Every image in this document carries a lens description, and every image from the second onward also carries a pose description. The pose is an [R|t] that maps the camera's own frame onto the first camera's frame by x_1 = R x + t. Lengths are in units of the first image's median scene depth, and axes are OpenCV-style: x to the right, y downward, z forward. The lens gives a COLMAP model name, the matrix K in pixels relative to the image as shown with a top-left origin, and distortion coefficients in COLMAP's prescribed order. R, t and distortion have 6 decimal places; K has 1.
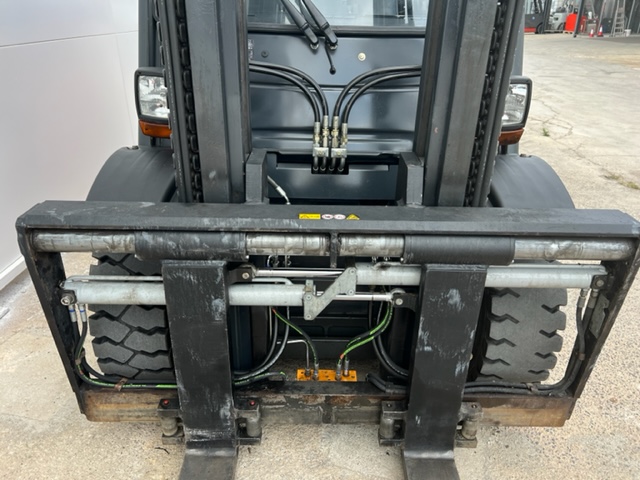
lens RADIAL K [[472.8, 0, 305.7], [0, 472.8, 237.5], [0, 0, 1]] dist [0.078097, -0.088576]
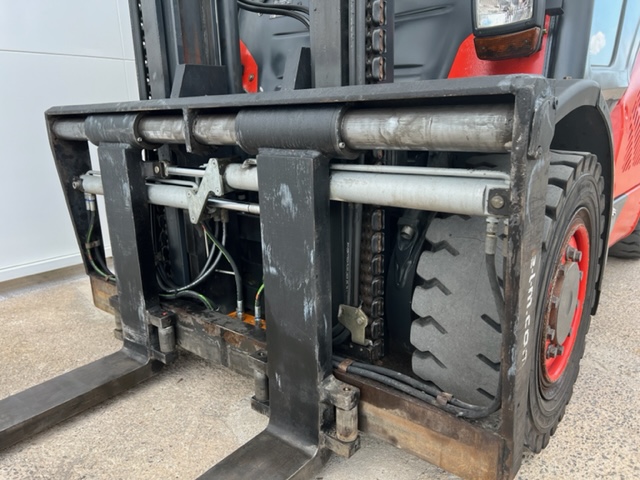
lens RADIAL K [[472.8, 0, 305.7], [0, 472.8, 237.5], [0, 0, 1]] dist [0.078097, -0.088576]
pose [[0.765429, 0.125438, -0.631176, 0.727026], [-0.245277, 0.963647, -0.105937, 0.230772], [0.594943, 0.235900, 0.768371, 0.381753]]
